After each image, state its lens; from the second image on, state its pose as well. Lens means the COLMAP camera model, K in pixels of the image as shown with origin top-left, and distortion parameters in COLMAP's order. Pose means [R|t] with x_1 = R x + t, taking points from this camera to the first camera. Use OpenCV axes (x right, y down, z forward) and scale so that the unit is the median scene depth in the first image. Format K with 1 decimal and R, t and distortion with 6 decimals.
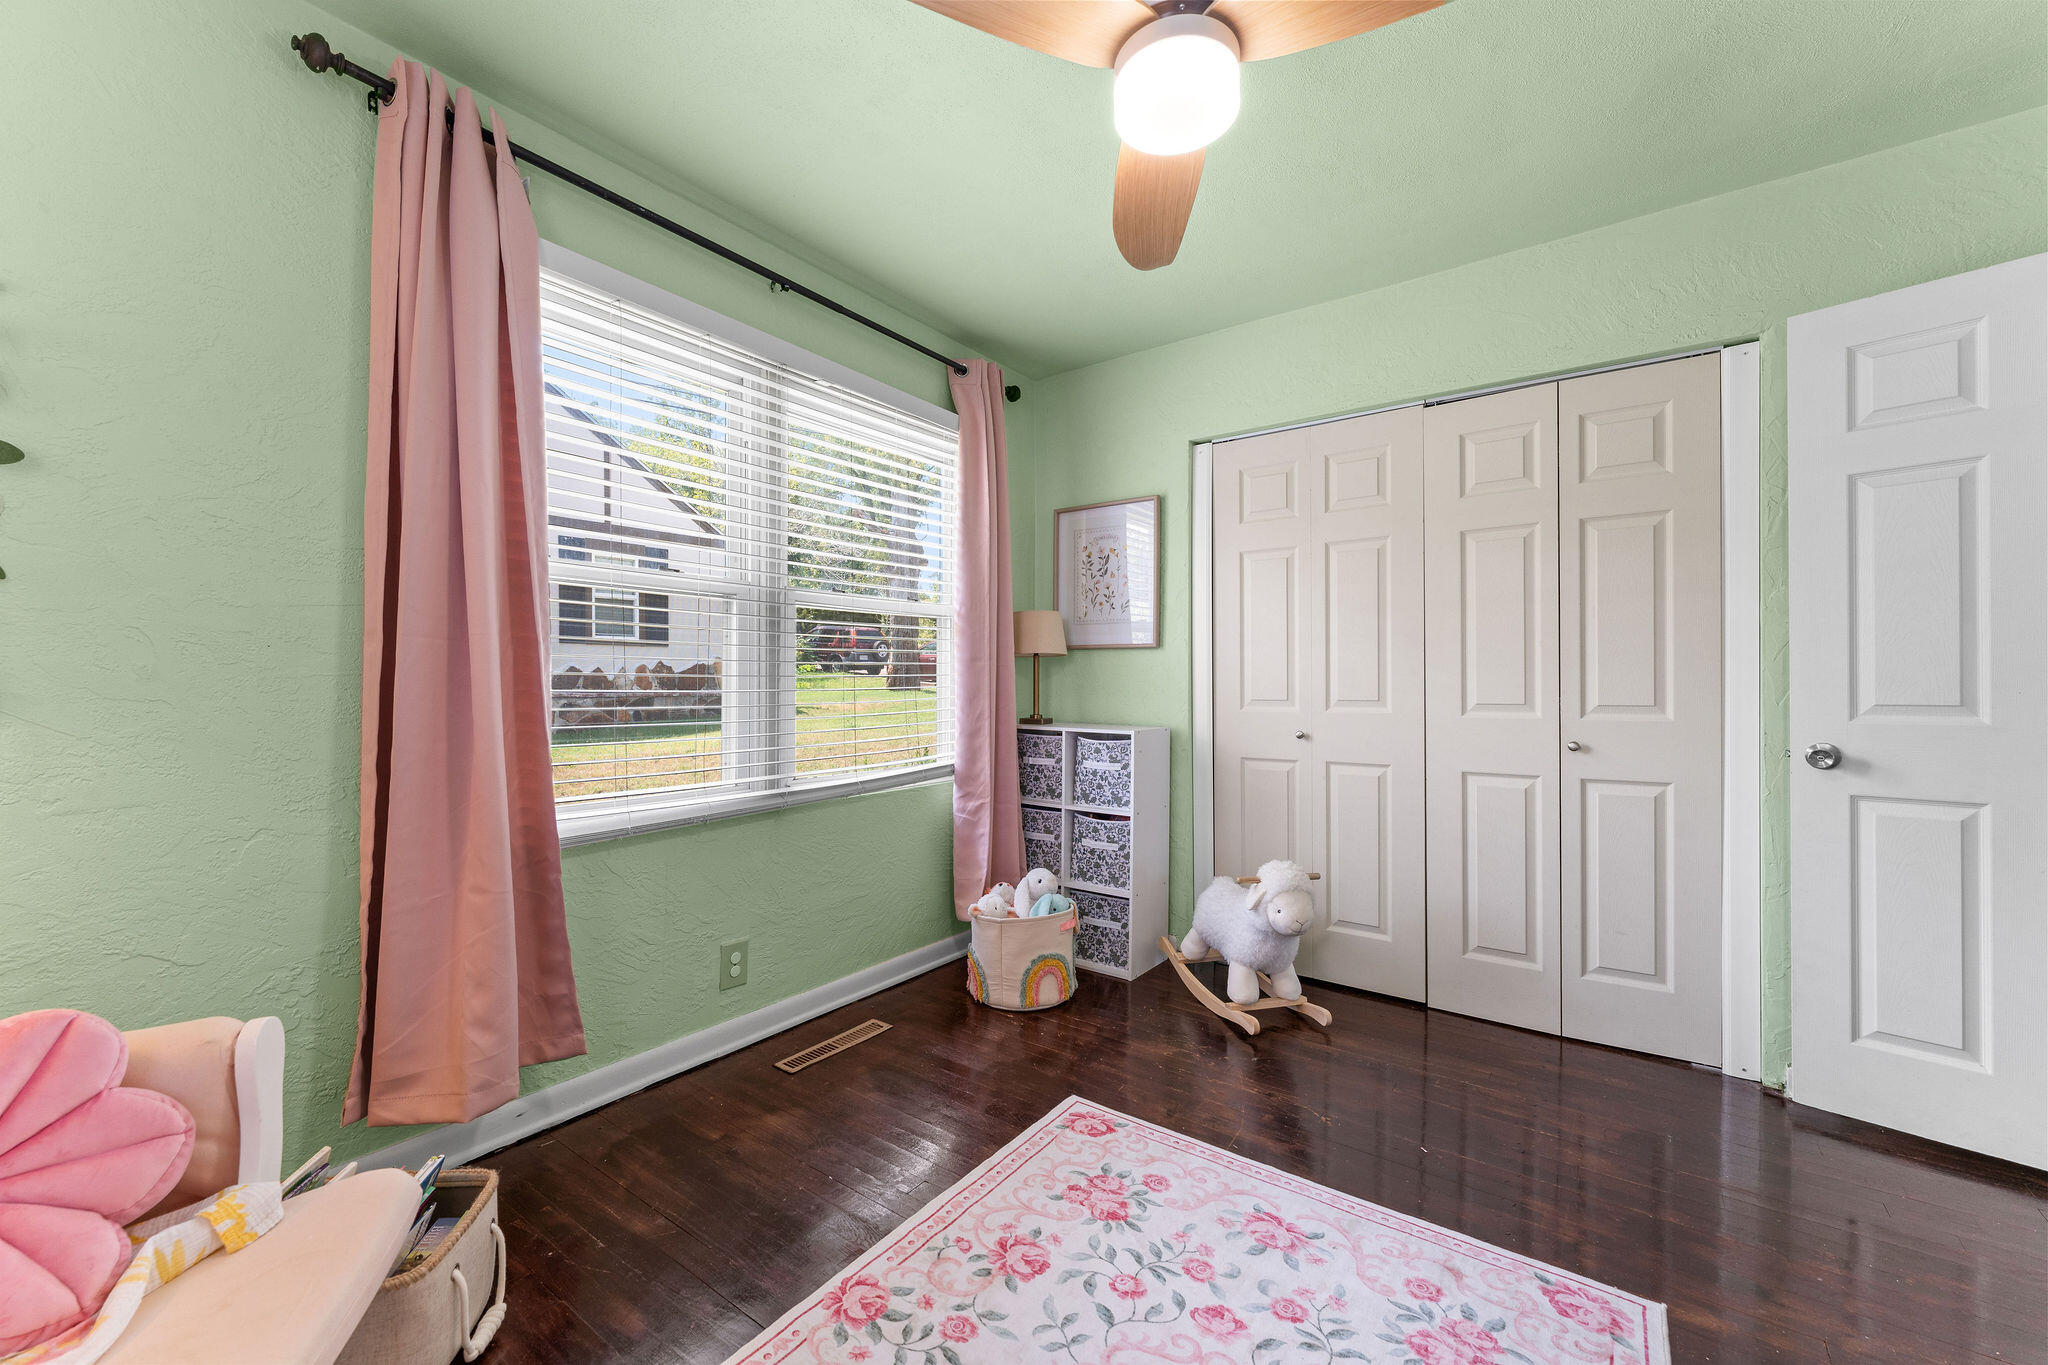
lens RADIAL K [[811.0, 0, 1023.8], [0, 811.0, 686.0], [0, 0, 1]] dist [0.000195, -0.000194]
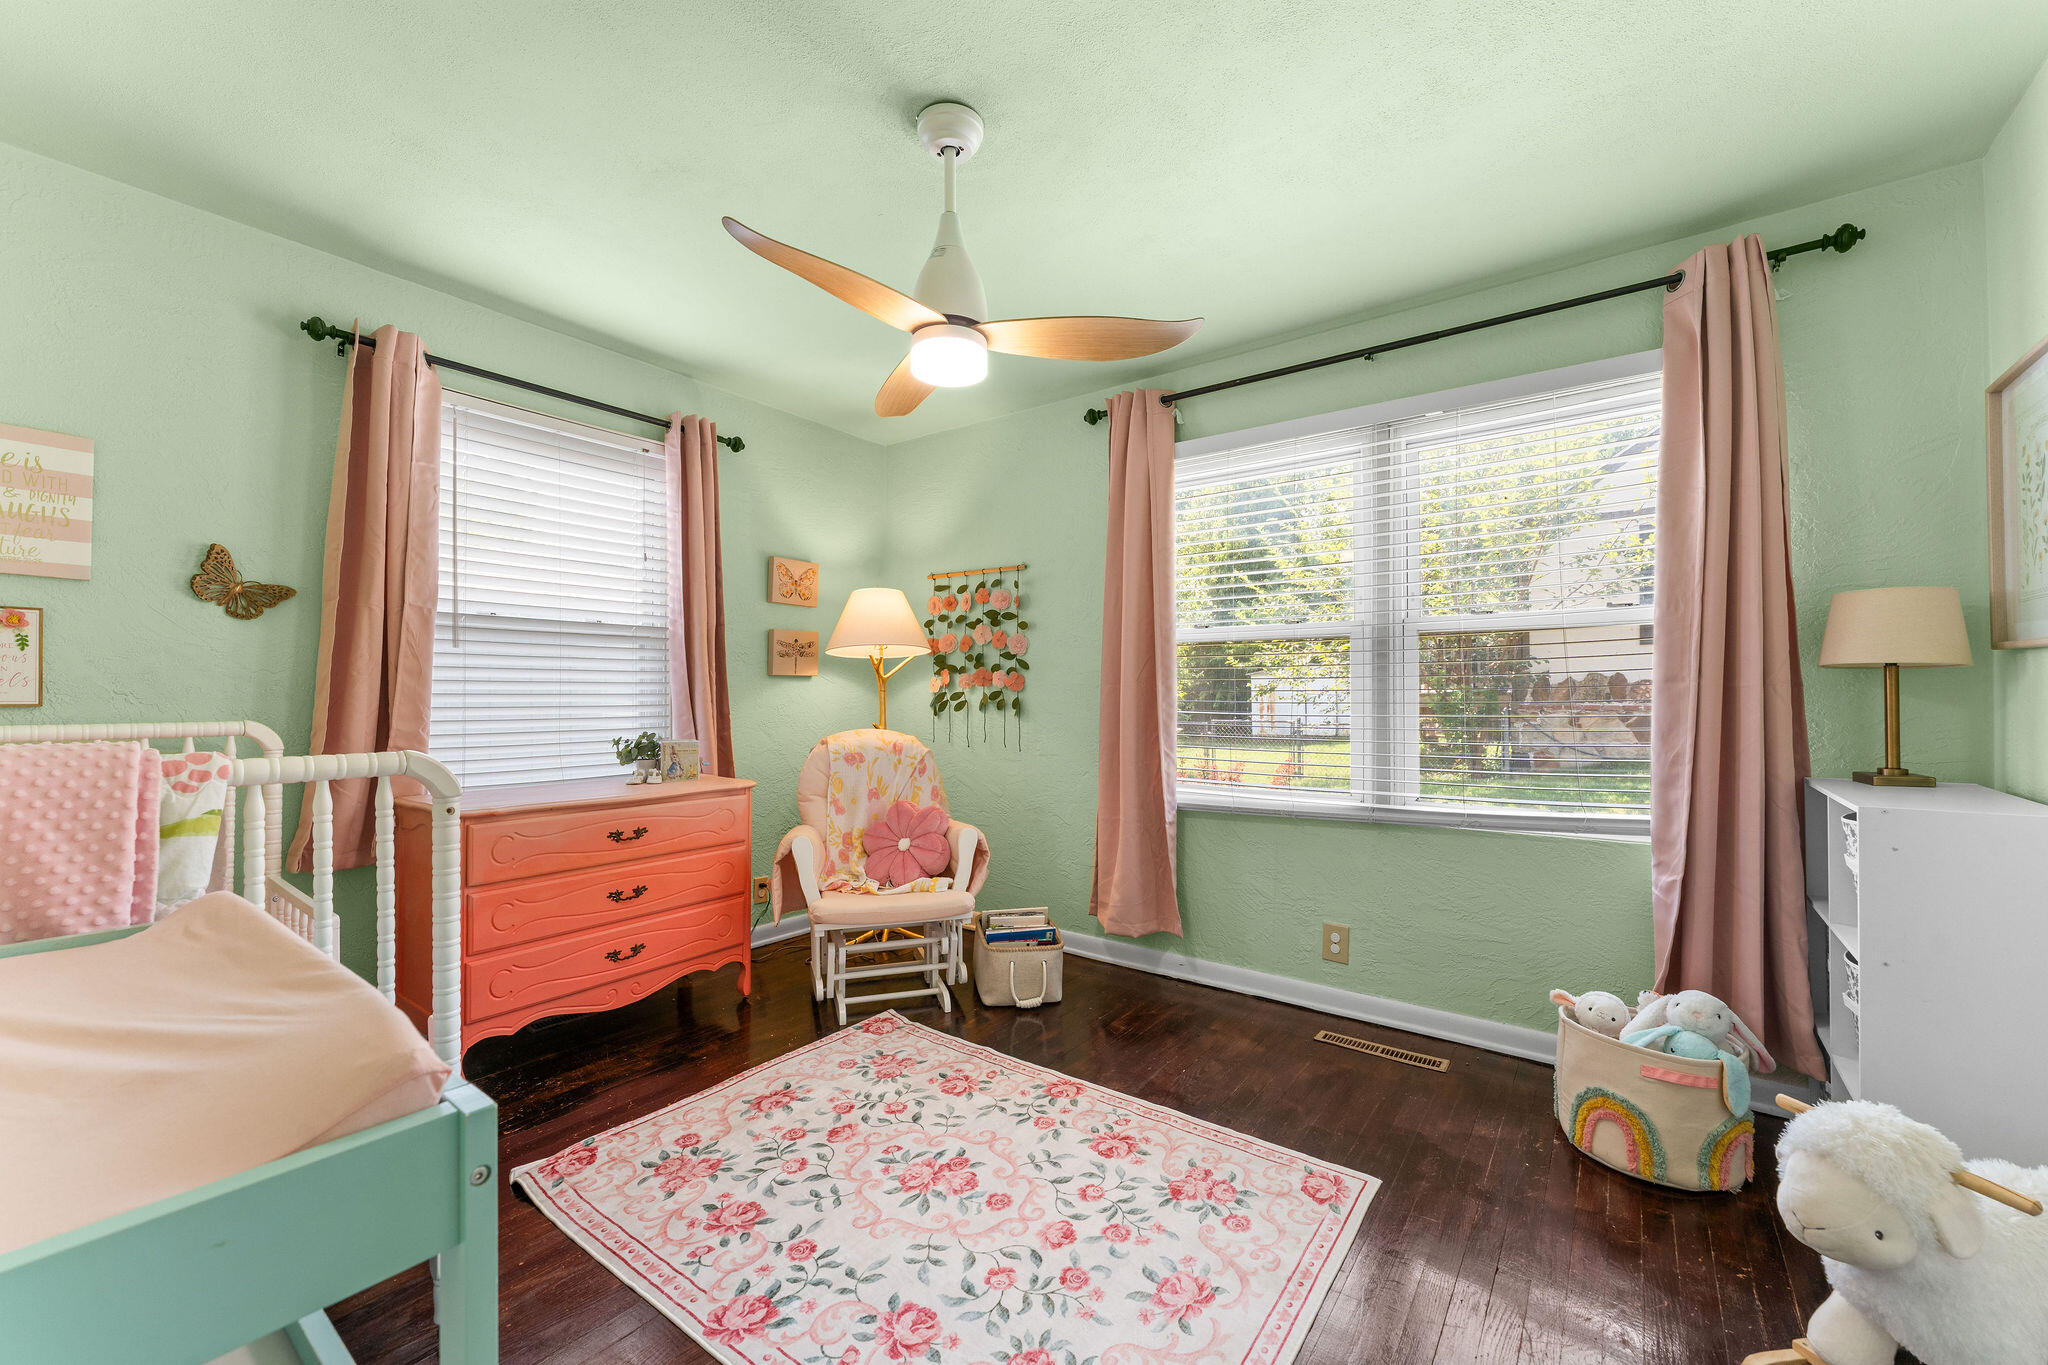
lens RADIAL K [[811.0, 0, 1018.4], [0, 811.0, 684.2], [0, 0, 1]] dist [0.000195, -0.000194]
pose [[-0.008615, -0.011937, -0.999892, 1.007706], [-0.002156, 0.999927, -0.011918, -0.028189], [0.999961, 0.002053, -0.008641, 0.641535]]
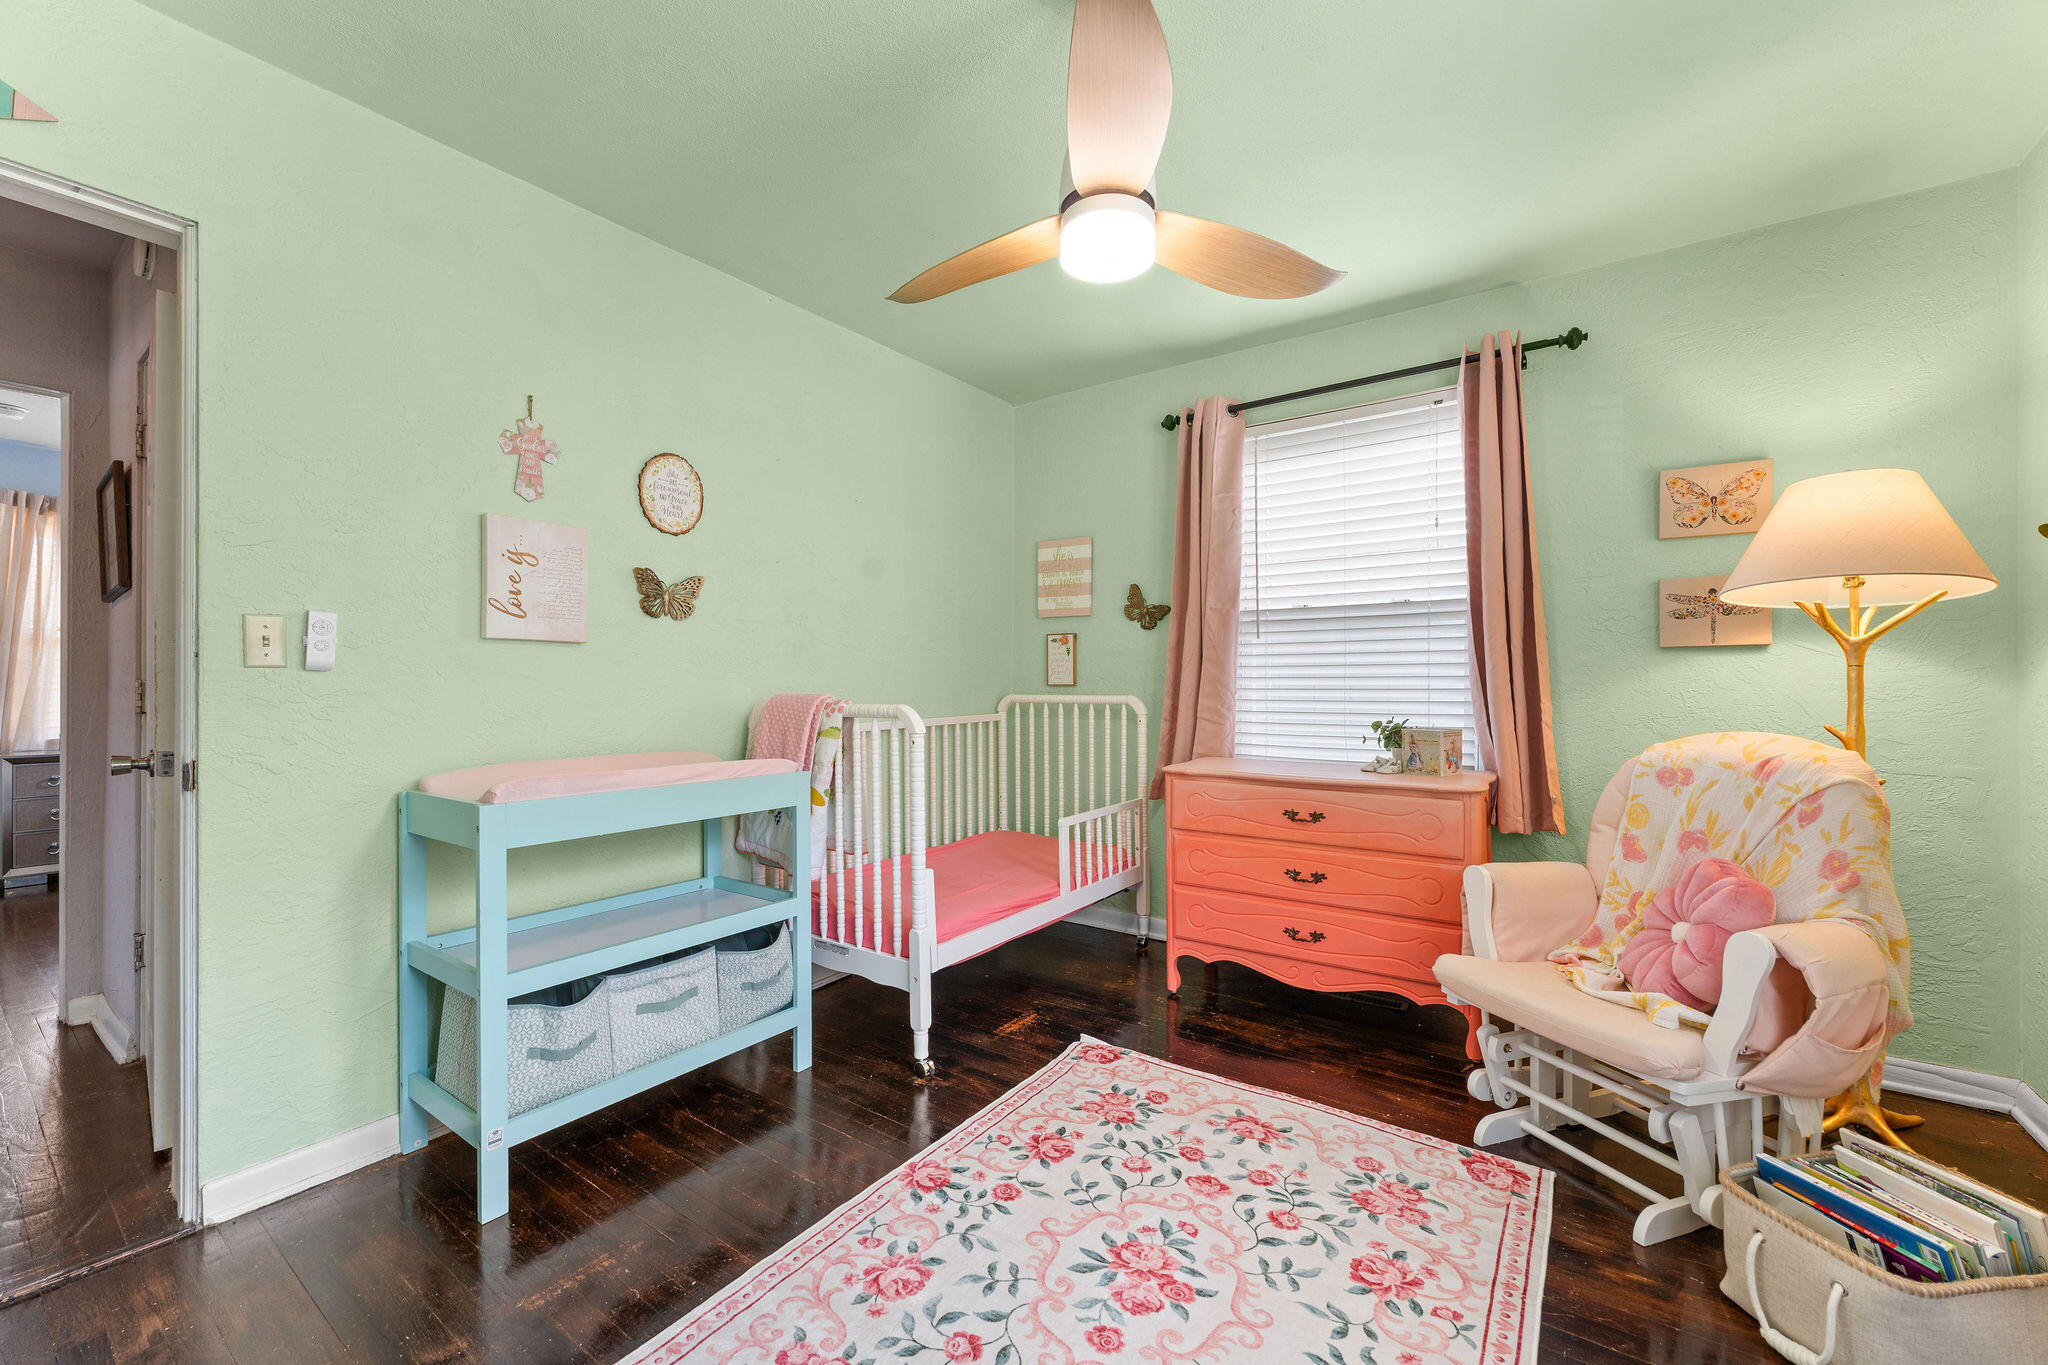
lens RADIAL K [[811.0, 0, 1018.4], [0, 811.0, 680.8], [0, 0, 1]] dist [0.000195, -0.000194]
pose [[-0.999806, -0.002903, -0.019472, 0.198216], [-0.002719, 0.999952, -0.009444, -0.003739], [0.019498, -0.009389, -0.999766, 1.280449]]
